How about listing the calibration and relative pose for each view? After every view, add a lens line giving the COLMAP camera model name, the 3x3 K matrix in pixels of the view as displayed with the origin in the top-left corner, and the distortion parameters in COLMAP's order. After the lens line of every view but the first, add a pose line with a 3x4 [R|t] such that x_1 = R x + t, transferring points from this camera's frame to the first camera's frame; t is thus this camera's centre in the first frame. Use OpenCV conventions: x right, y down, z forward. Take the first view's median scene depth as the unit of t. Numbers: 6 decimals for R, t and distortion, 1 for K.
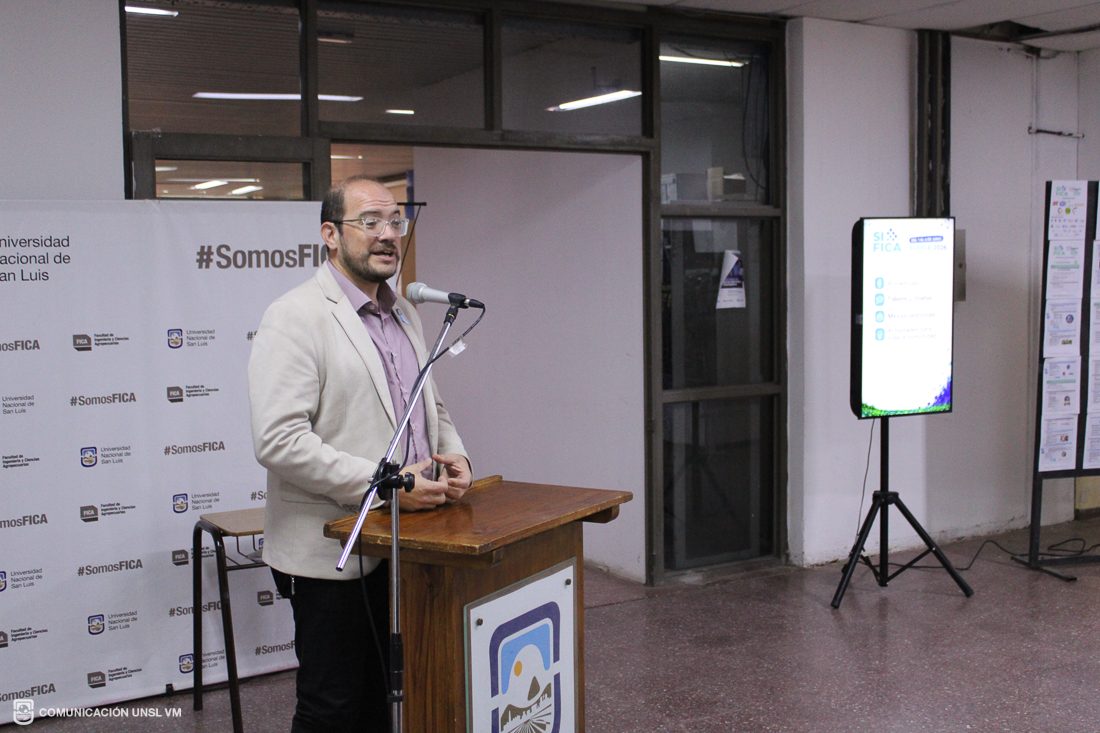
lens RADIAL K [[1272.5, 0, 550.9], [0, 1272.5, 355.9], [0, 0, 1]] dist [-0.053364, 0.000000]
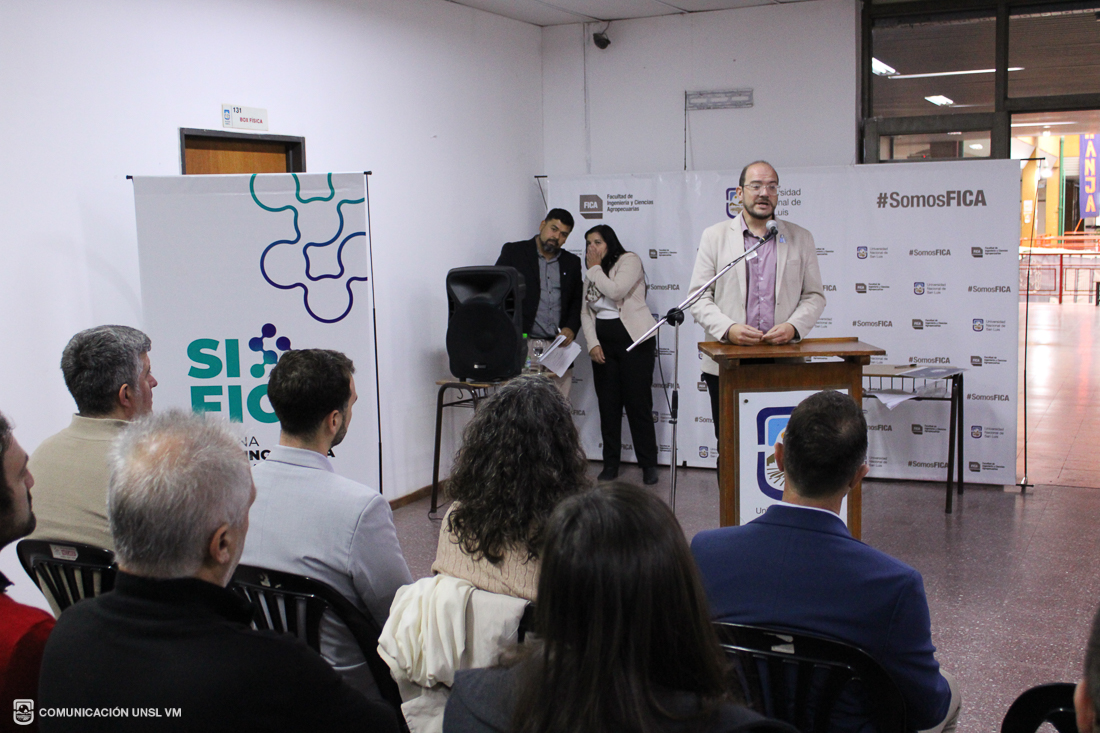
lens RADIAL K [[1229.6, 0, 548.7], [0, 1229.6, 369.2], [0, 0, 1]] dist [-0.081405, 0.000000]
pose [[0.507588, 0.106174, -0.855033, 0.807284], [-0.041942, 0.994247, 0.098562, -0.002858], [0.860579, -0.014167, 0.509121, -0.109038]]
